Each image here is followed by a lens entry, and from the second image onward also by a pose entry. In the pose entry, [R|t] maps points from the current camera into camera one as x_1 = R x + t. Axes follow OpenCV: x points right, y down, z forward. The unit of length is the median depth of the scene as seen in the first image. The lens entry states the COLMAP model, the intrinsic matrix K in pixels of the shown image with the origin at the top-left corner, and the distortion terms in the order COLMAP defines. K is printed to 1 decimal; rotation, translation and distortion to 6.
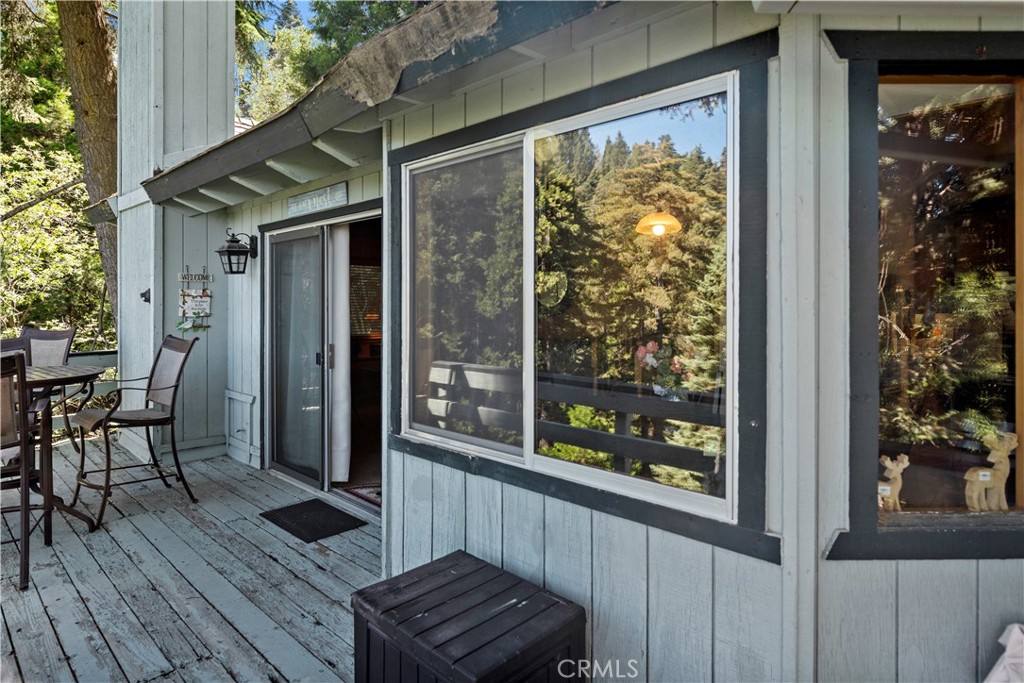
lens RADIAL K [[580.6, 0, 486.3], [0, 580.6, 298.3], [0, 0, 1]] dist [0.001815, 0.000832]
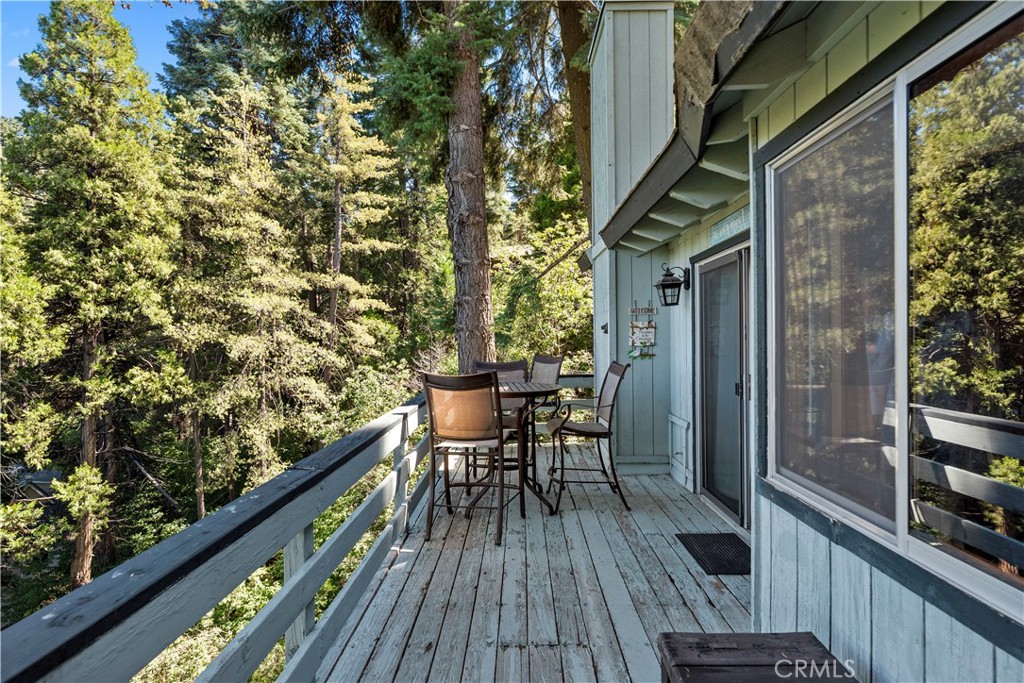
lens RADIAL K [[555.1, 0, 512.0], [0, 555.1, 341.5], [0, 0, 1]] dist [-0.004044, 0.000178]
pose [[0.703127, -0.000566, -0.711064, 0.104408], [0.012124, 0.999864, 0.011192, 0.010236], [0.710961, -0.016491, 0.703039, 0.091621]]
